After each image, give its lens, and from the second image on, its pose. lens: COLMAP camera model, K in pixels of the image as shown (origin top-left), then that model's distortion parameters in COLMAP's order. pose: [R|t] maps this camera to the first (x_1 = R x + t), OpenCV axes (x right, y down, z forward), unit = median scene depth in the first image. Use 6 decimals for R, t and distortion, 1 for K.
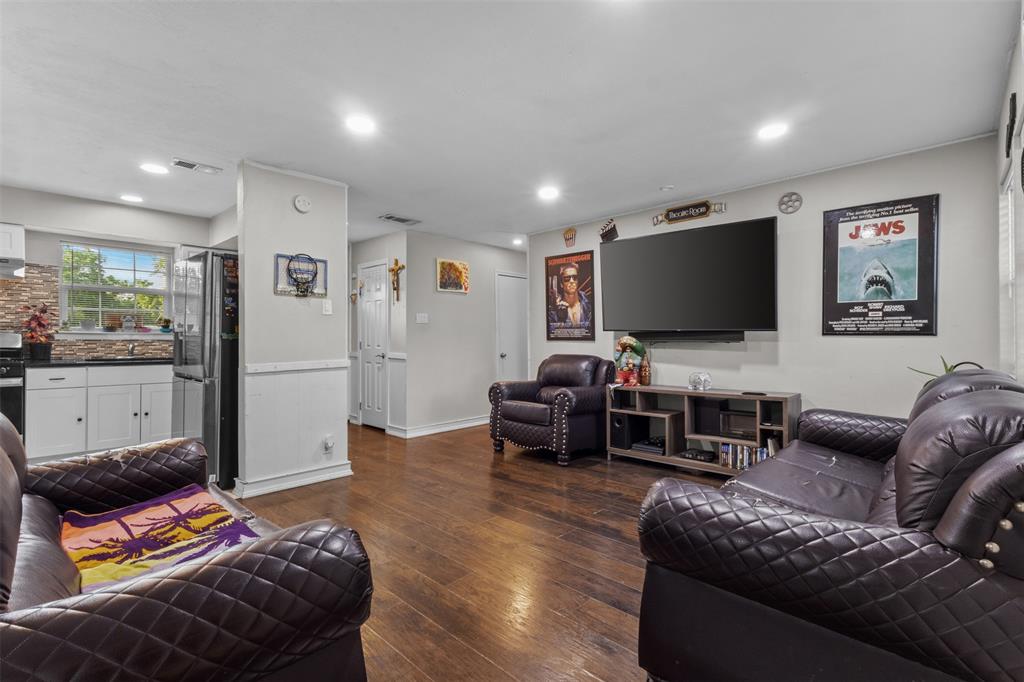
lens RADIAL K [[470.6, 0, 514.7], [0, 470.6, 340.4], [0, 0, 1]] dist [-0.001975, 0.000001]
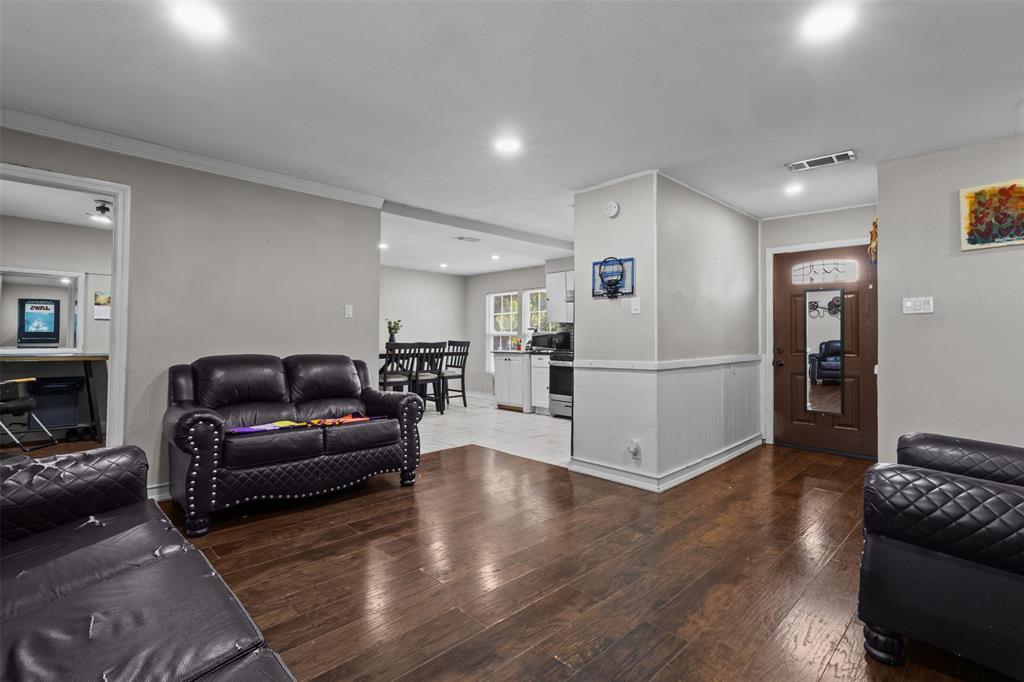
lens RADIAL K [[484.3, 0, 509.5], [0, 484.3, 326.1], [0, 0, 1]] dist [-0.001970, -0.000126]
pose [[-0.036321, -0.023371, -0.999067, 0.556607], [-0.009947, 0.999685, -0.023024, -0.003252], [0.999291, 0.009101, -0.036542, 0.719415]]
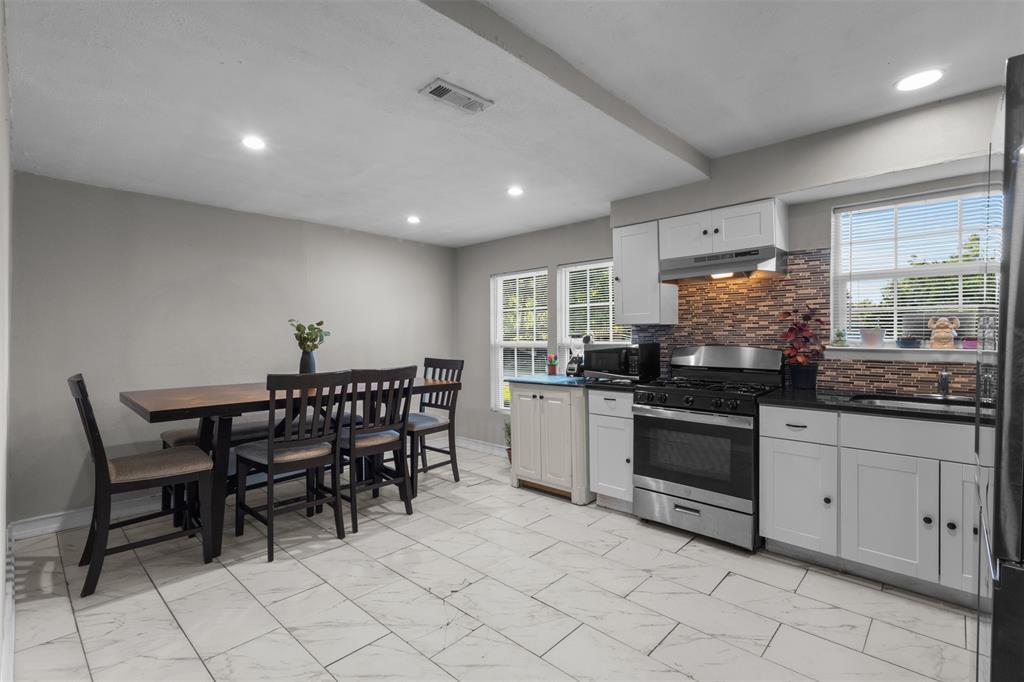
lens RADIAL K [[470.6, 0, 514.7], [0, 470.6, 340.4], [0, 0, 1]] dist [-0.001975, 0.000001]
pose [[-0.004131, 0.005824, -0.999975, -0.336338], [-0.002241, 0.999980, 0.005833, -0.033536], [0.999989, 0.002265, -0.004117, 0.607297]]
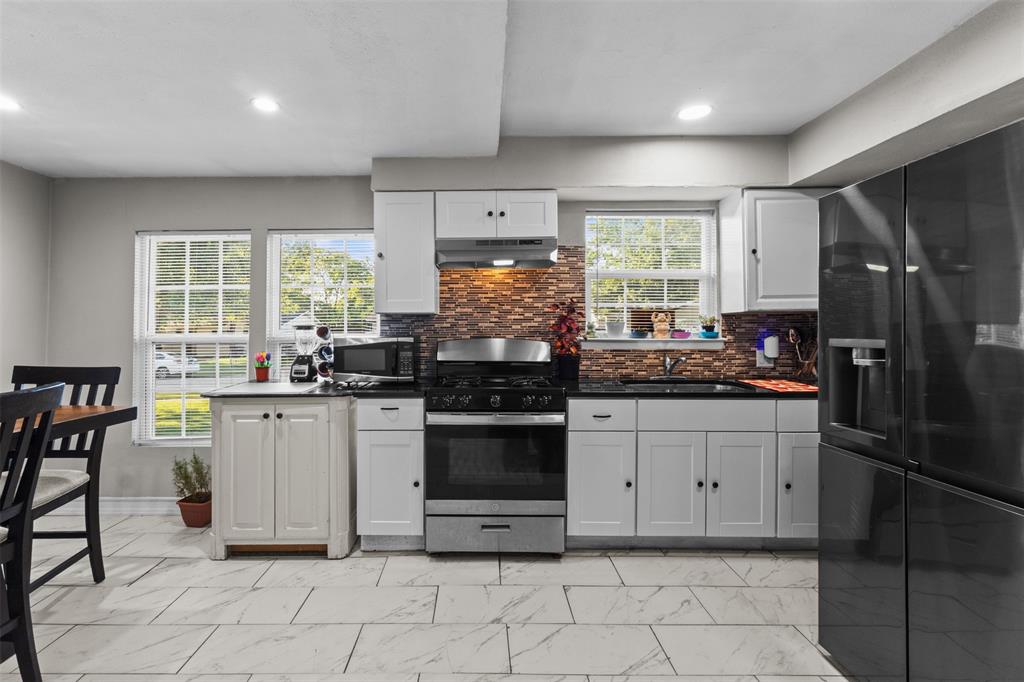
lens RADIAL K [[486.0, 0, 480.3], [0, 486.0, 320.8], [0, 0, 1]] dist [-0.000820, 0.000309]
pose [[0.676745, -0.014459, -0.736076, -0.582269], [-0.002185, 0.999763, -0.021648, -0.031101], [0.736214, 0.016259, 0.676553, 0.419659]]
